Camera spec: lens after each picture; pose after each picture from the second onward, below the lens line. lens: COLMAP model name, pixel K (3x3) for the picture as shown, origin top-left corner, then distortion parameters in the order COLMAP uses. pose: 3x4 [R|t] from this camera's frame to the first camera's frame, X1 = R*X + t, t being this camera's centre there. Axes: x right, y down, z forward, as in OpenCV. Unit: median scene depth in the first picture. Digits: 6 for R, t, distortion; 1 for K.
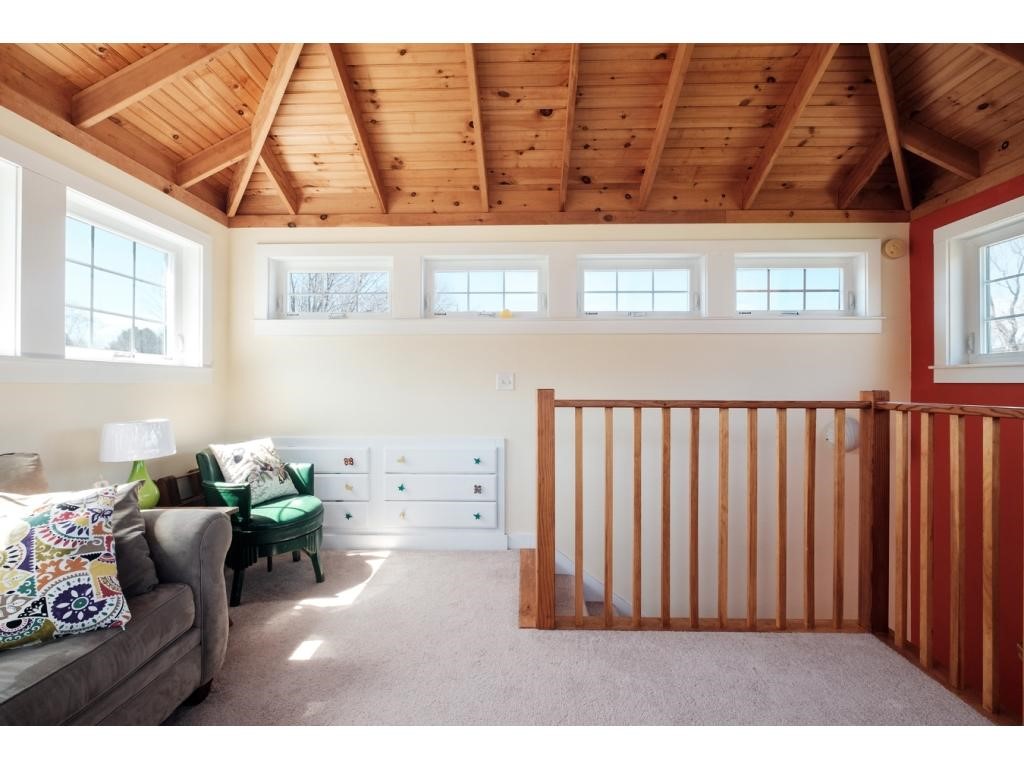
lens RADIAL K [[455.4, 0, 509.2], [0, 455.4, 378.3], [0, 0, 1]] dist [-0.003206, -0.000253]
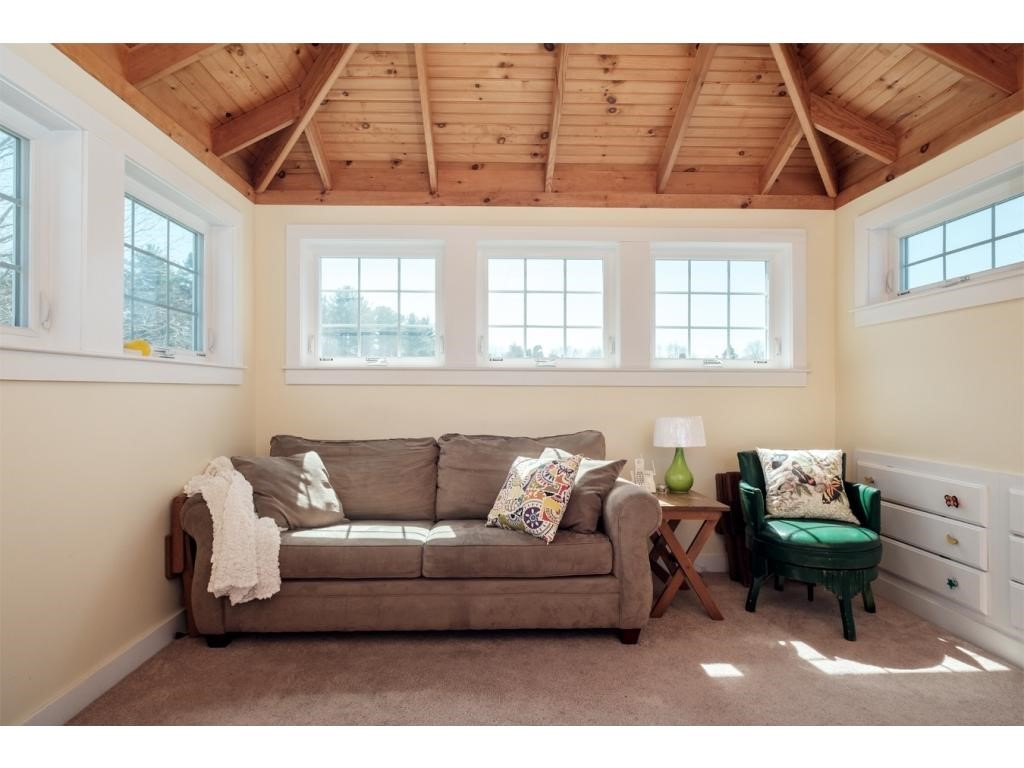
lens RADIAL K [[523.8, 0, 512.0], [0, 523.8, 384.0], [0, 0, 1]] dist [0.001161, -0.000119]
pose [[0.060775, -0.014623, -0.998044, 0.451390], [0.013859, 0.999809, -0.013805, 0.016959], [0.998055, -0.012993, 0.060966, 0.385046]]
